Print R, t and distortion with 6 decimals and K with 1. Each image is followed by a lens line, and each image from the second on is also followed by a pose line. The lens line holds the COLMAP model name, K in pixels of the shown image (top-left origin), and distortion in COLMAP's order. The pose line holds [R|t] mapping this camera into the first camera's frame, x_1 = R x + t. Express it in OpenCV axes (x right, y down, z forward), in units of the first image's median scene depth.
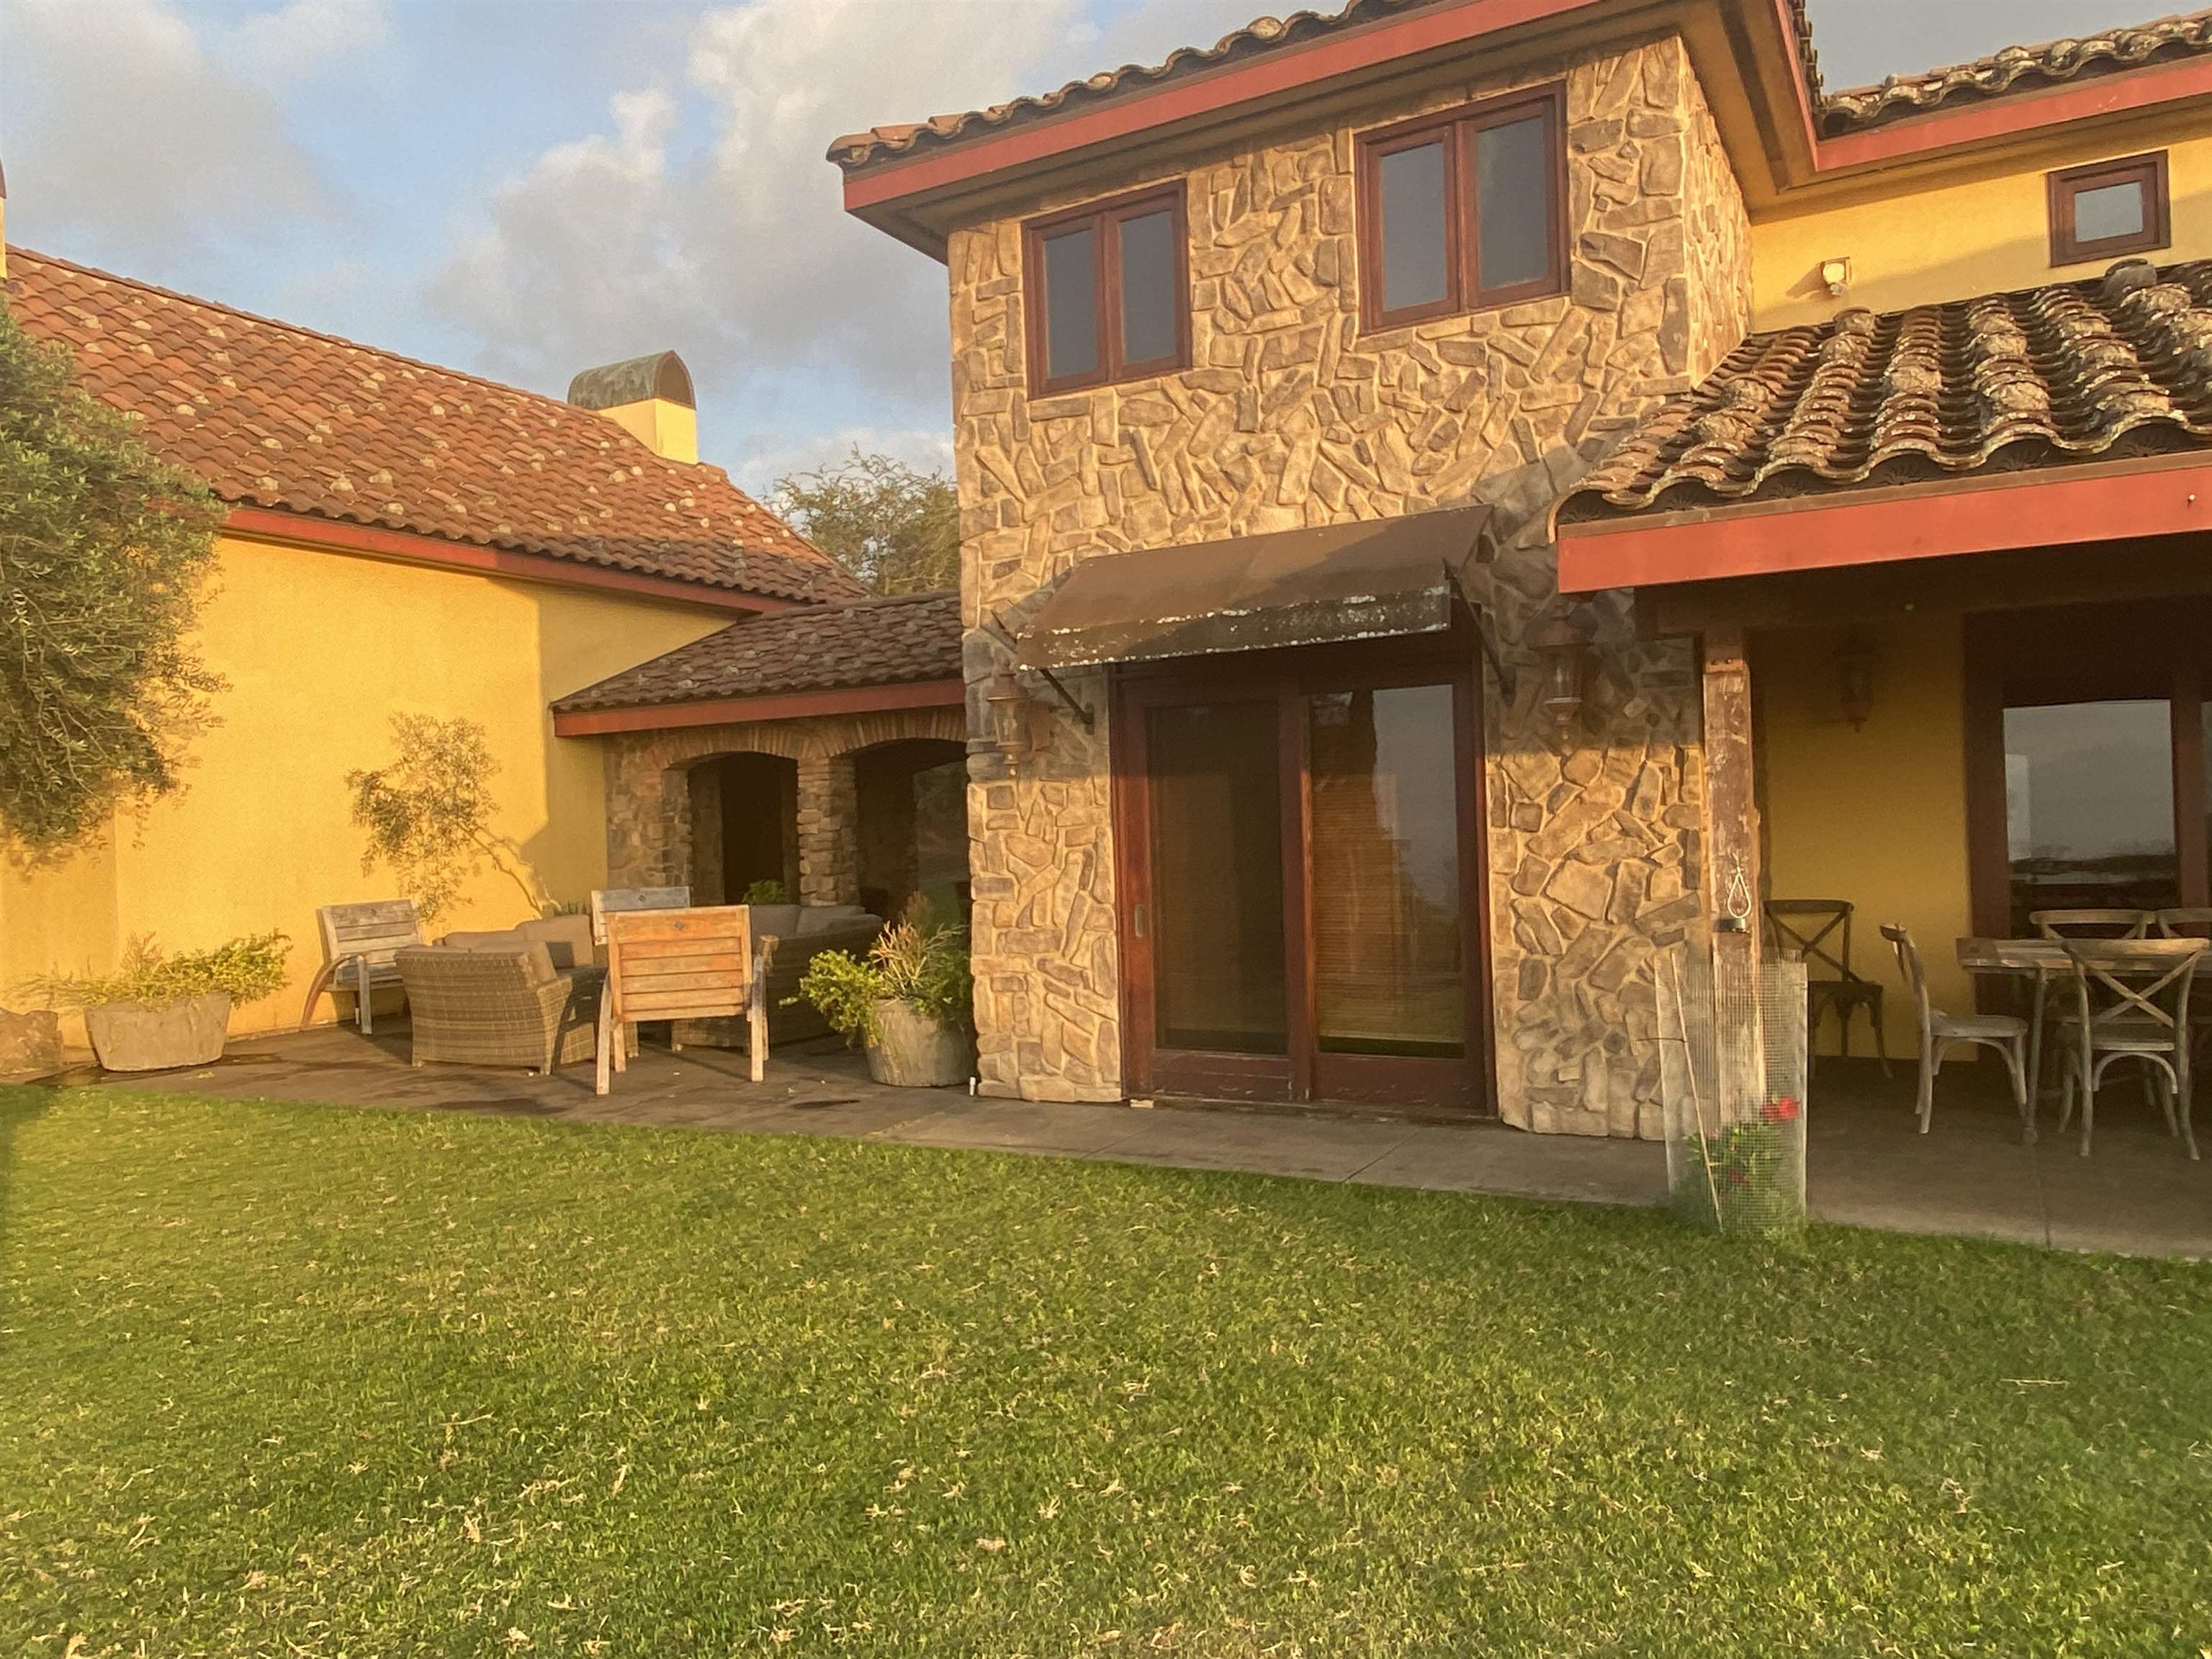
lens RADIAL K [[1559.6, 0, 1101.1], [0, 1559.6, 833.6], [0, 0, 1]] dist [0.077646, -0.082367]
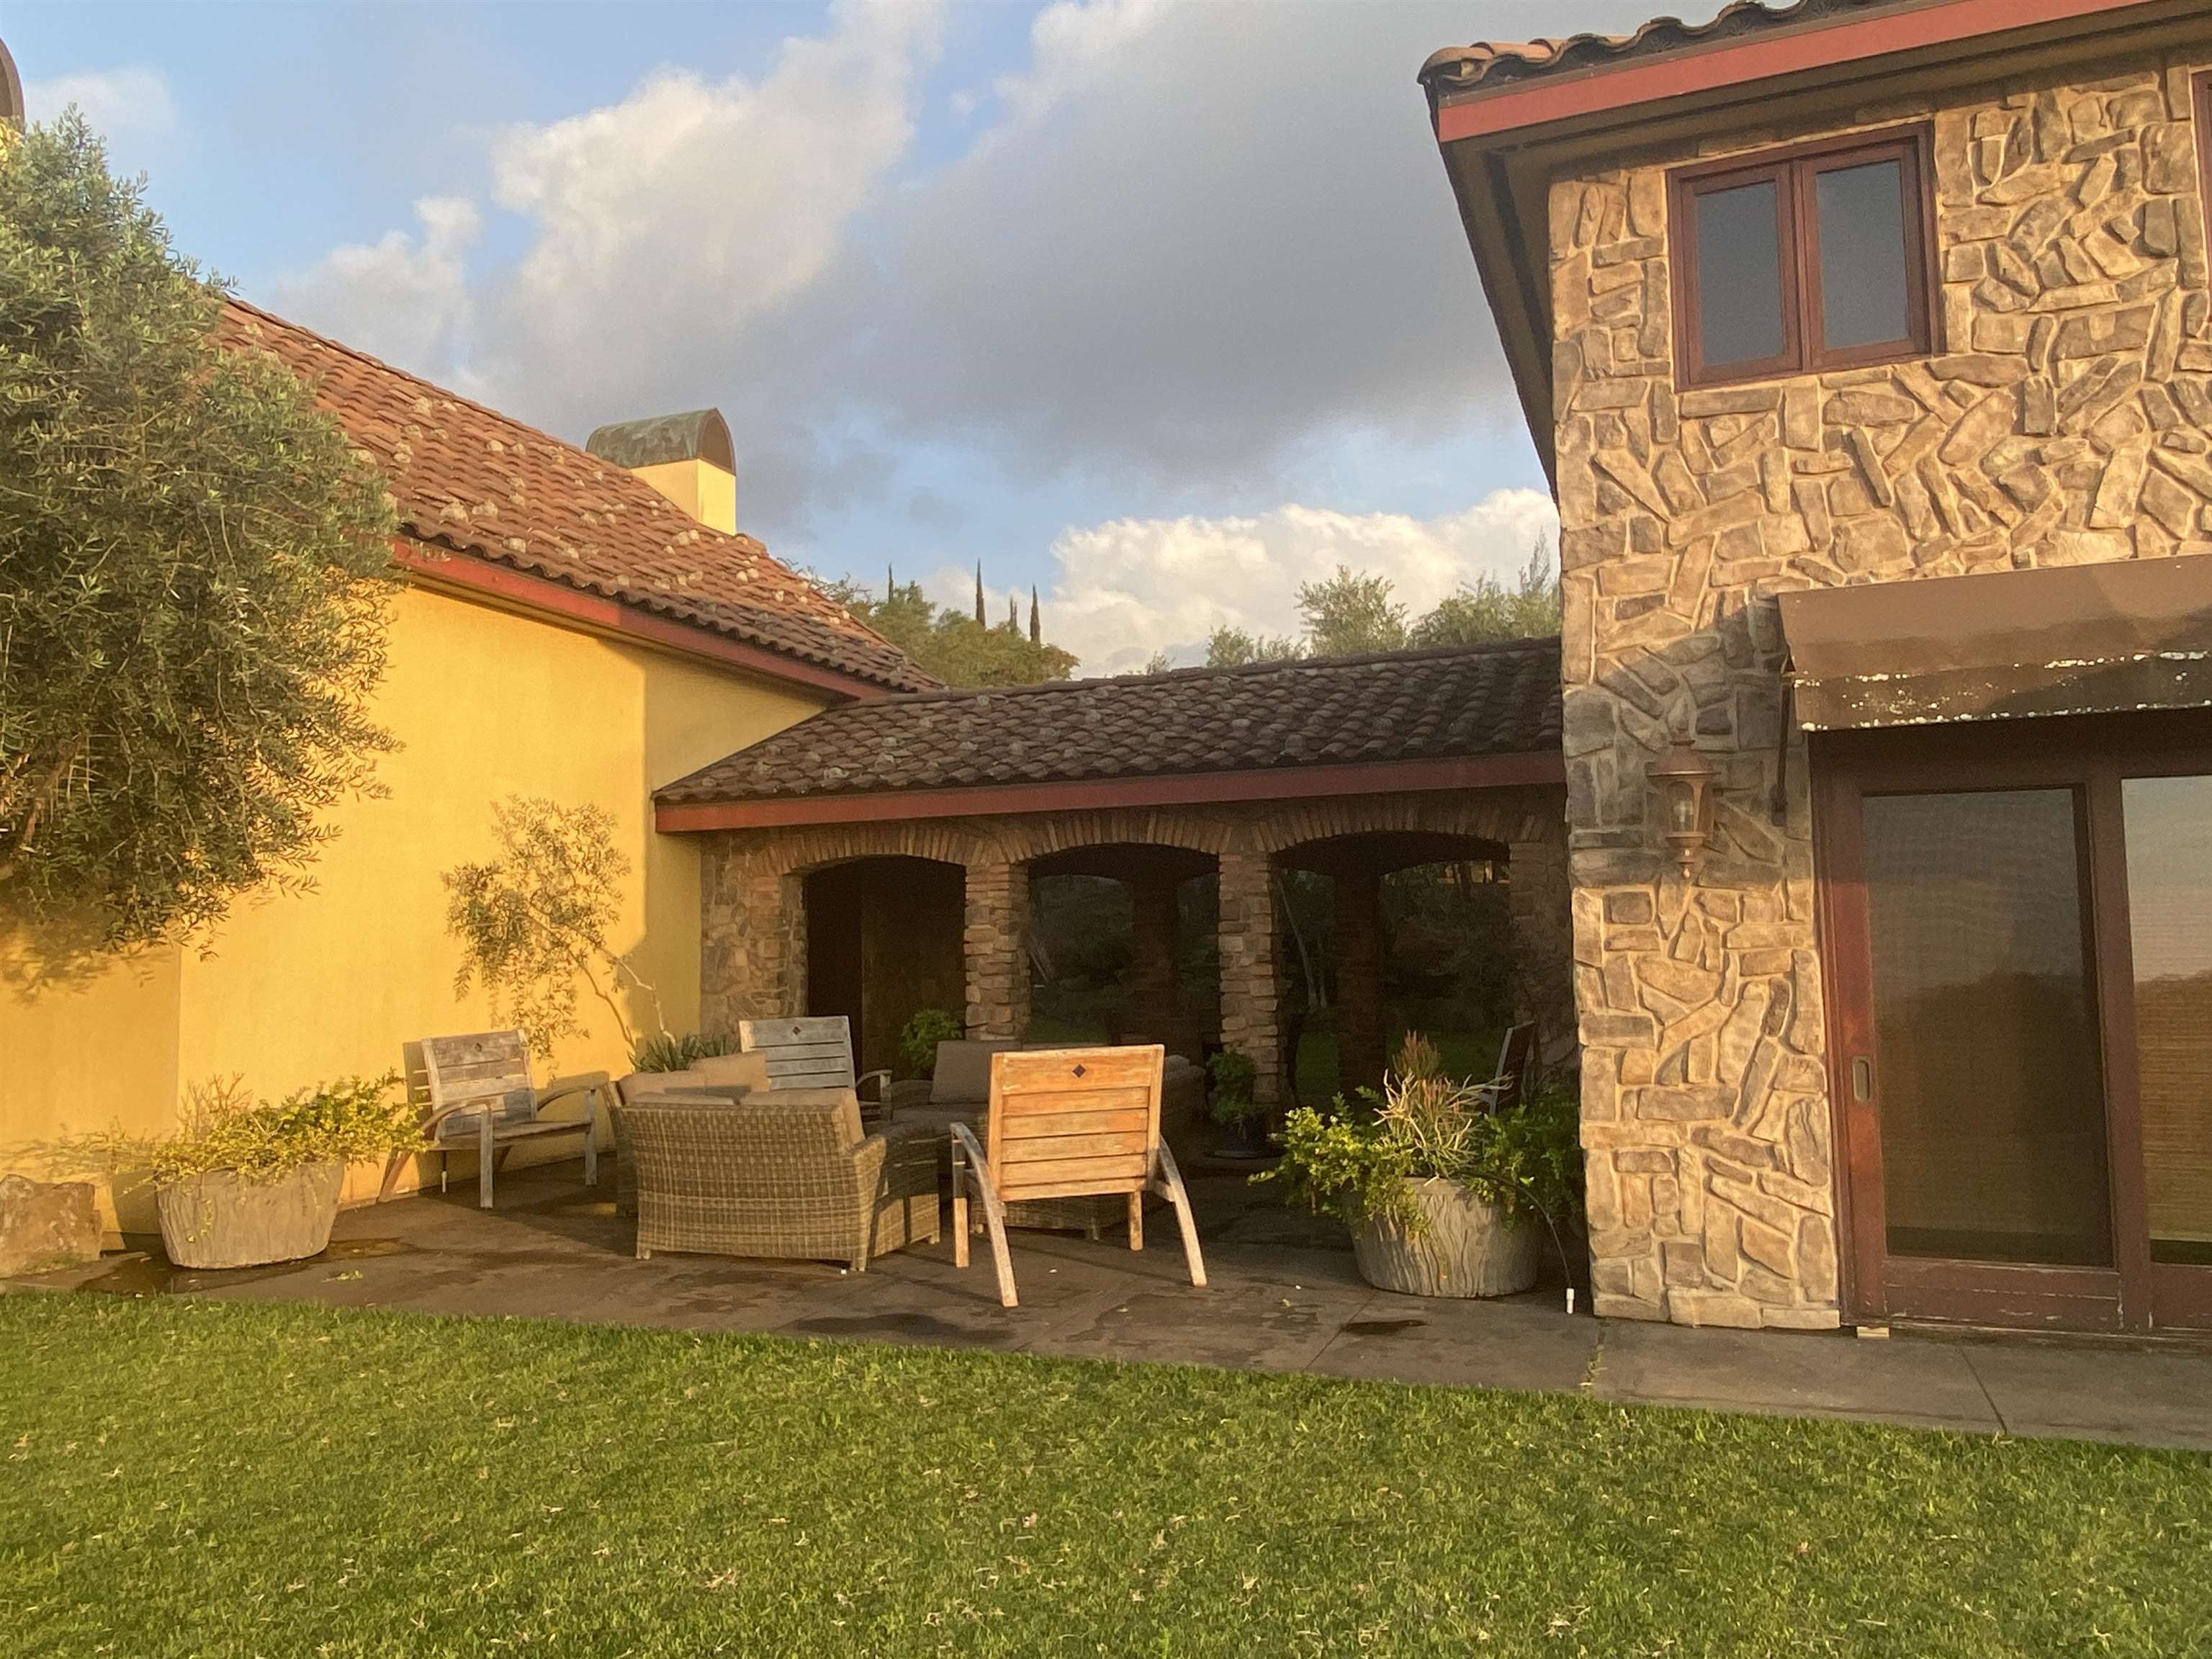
lens RADIAL K [[1559.6, 0, 1109.0], [0, 1559.6, 829.7], [0, 0, 1]] dist [0.077646, -0.082367]
pose [[0.990434, 0.027679, 0.135181, -0.424060], [-0.015973, 0.996087, -0.086925, 0.009224], [-0.137058, 0.083935, 0.987001, 0.293350]]
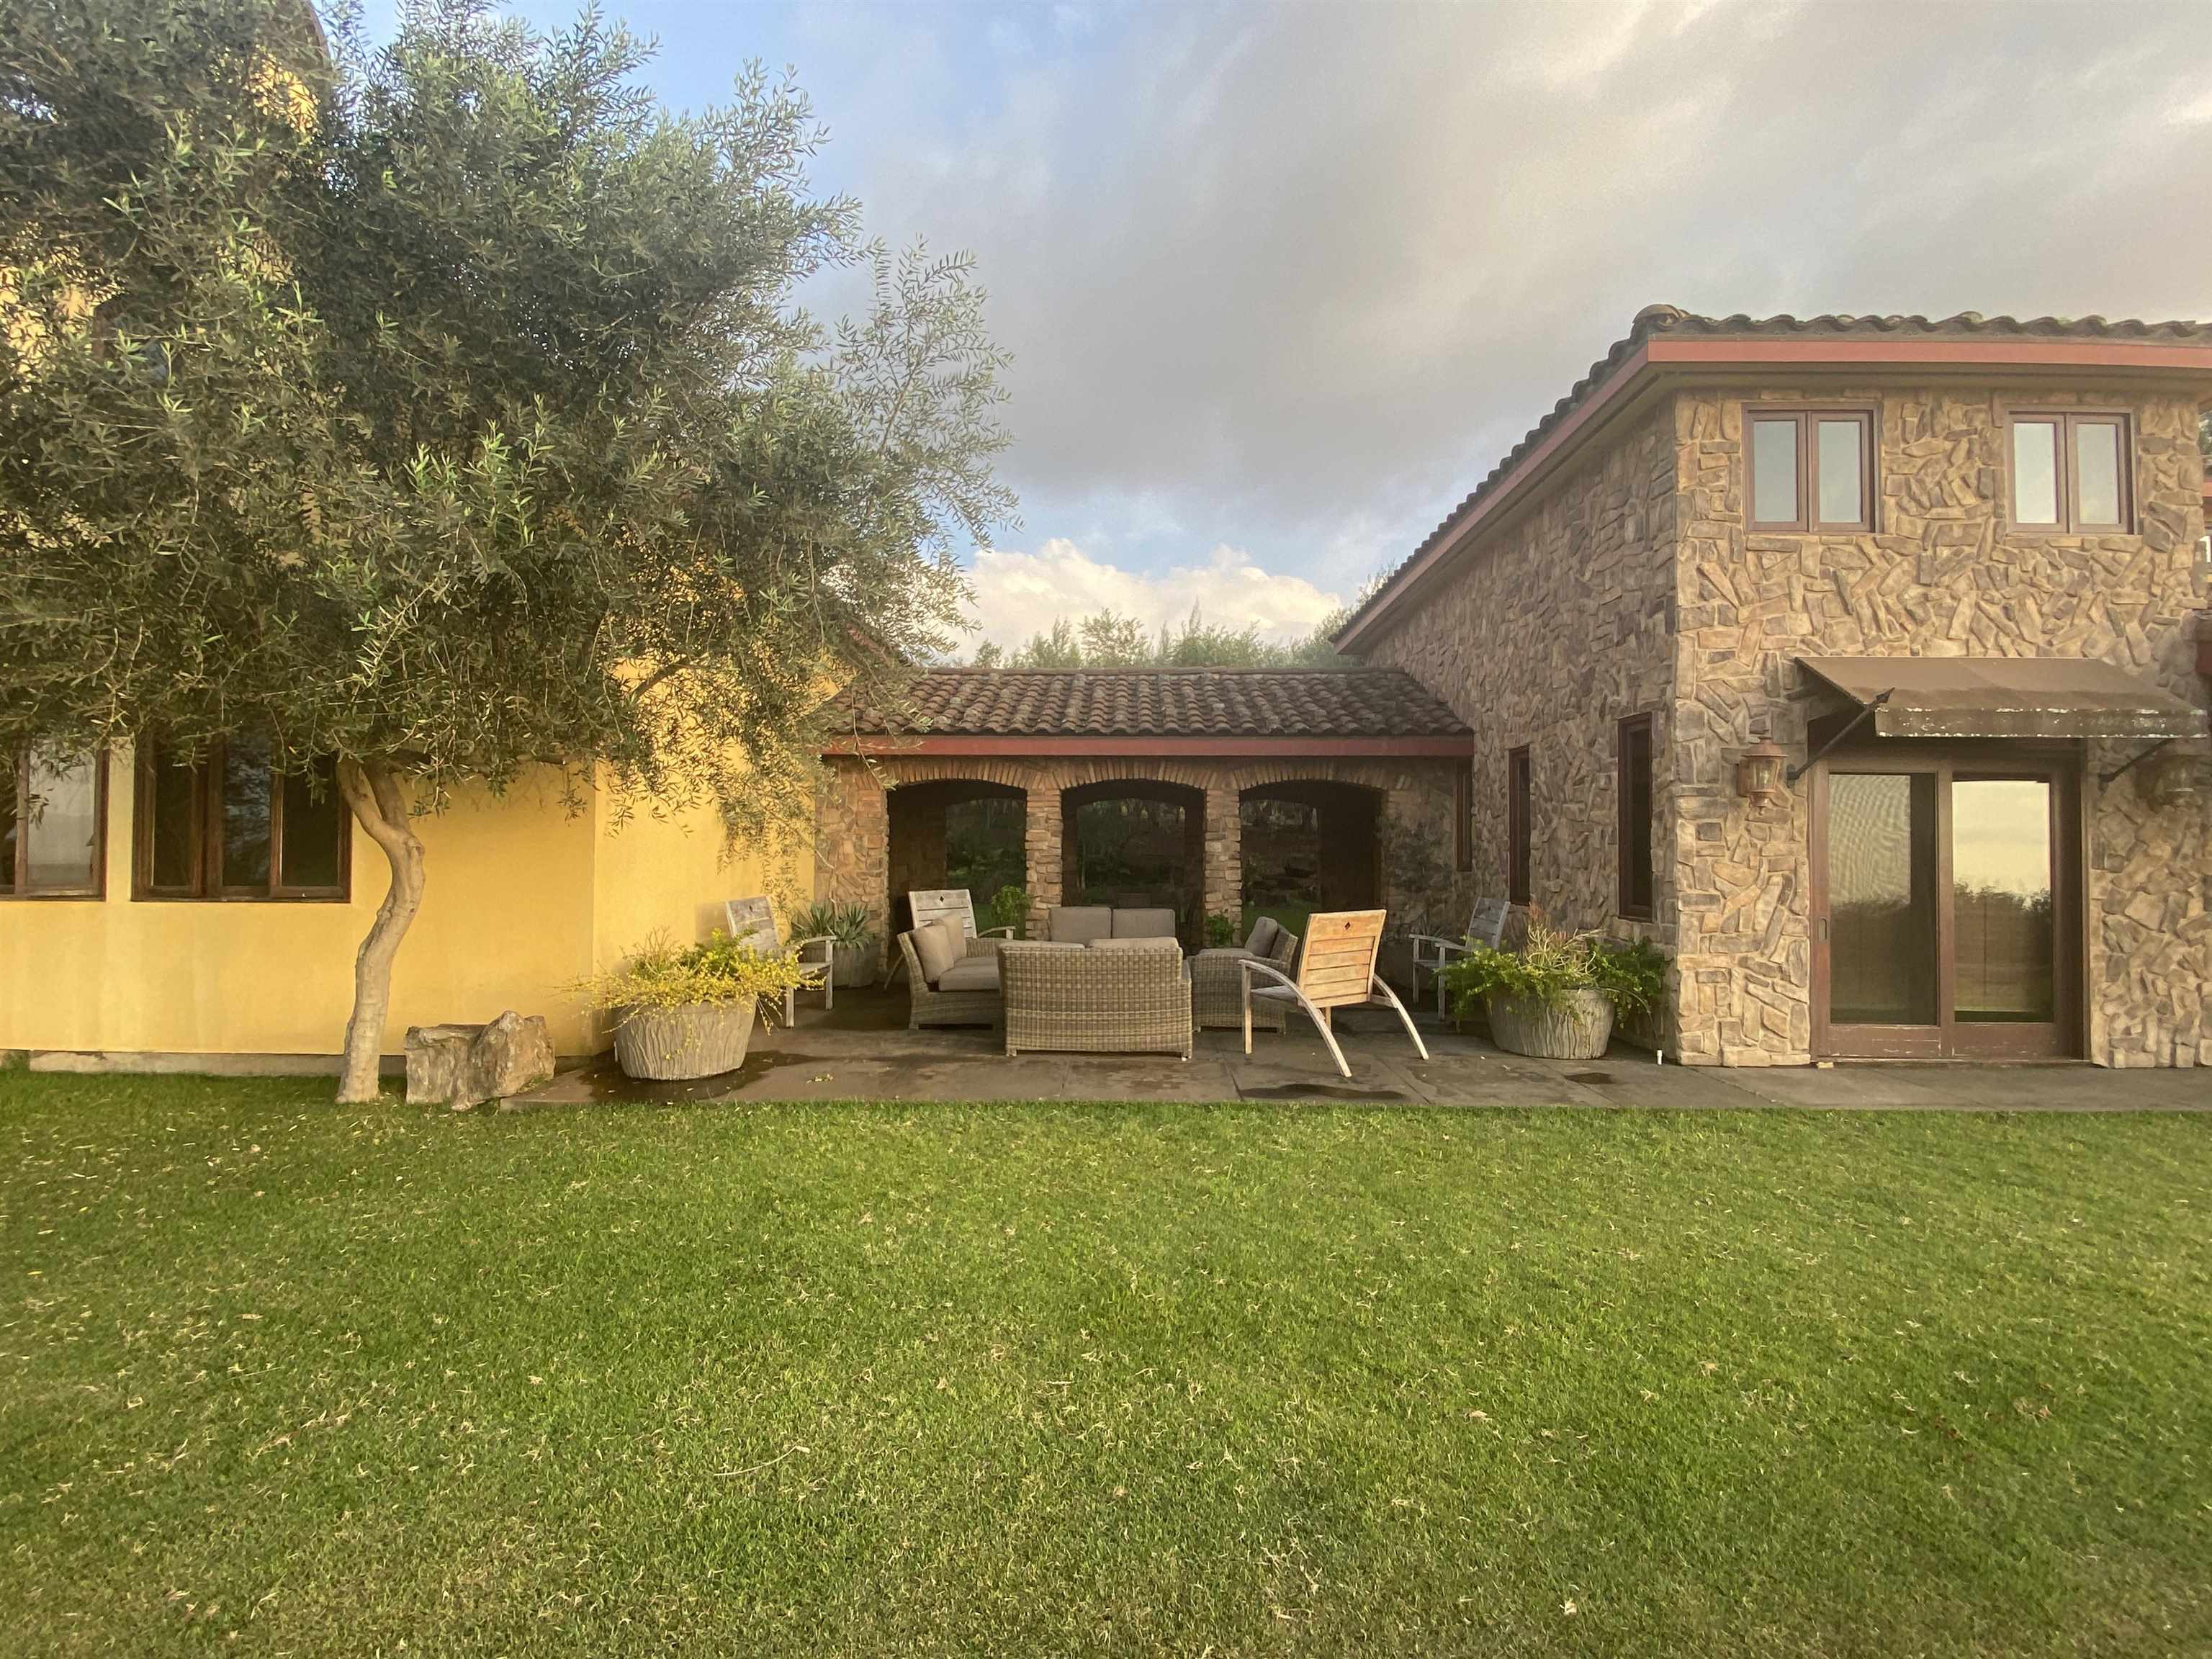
lens RADIAL K [[996.1, 0, 1108.5], [0, 996.1, 832.7], [0, 0, 1]] dist [0.020048, -0.019537]
pose [[0.885929, 0.050723, 0.461040, -0.909028], [-0.035894, 0.998519, -0.040882, 0.030276], [-0.462430, 0.019670, 0.886437, 0.505610]]
